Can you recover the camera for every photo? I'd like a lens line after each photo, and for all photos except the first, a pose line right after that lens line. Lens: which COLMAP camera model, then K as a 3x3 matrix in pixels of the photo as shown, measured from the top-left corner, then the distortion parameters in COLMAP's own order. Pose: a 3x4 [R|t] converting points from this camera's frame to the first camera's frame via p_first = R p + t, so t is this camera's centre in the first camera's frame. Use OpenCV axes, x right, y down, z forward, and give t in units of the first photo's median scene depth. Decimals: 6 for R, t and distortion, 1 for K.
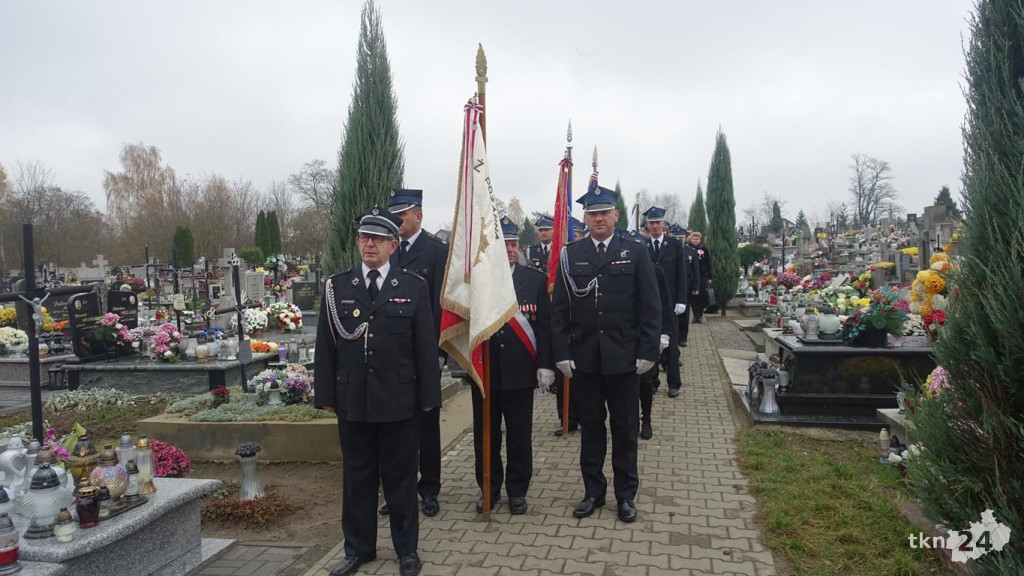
lens RADIAL K [[837.1, 0, 512.0], [0, 837.1, 288.0], [0, 0, 1]] dist [0.070753, 0.001312]
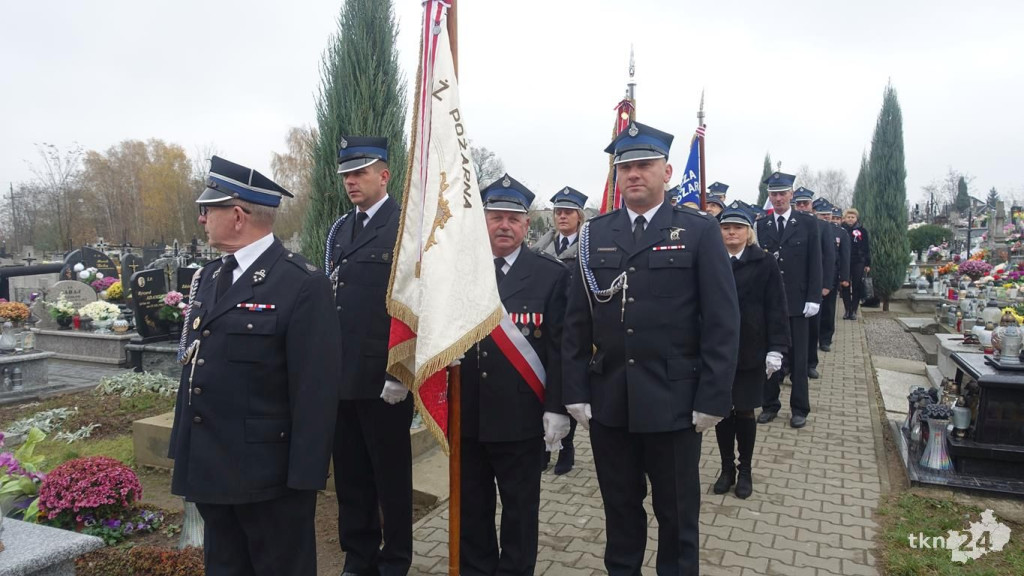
lens RADIAL K [[799.3, 0, 497.2], [0, 799.3, 292.5], [0, 0, 1]] dist [0.029924, -0.000186]
pose [[0.976534, 0.027447, -0.213605, 0.067006], [-0.020102, 0.999132, 0.036483, -0.008634], [0.214421, -0.031333, 0.976239, 0.207514]]
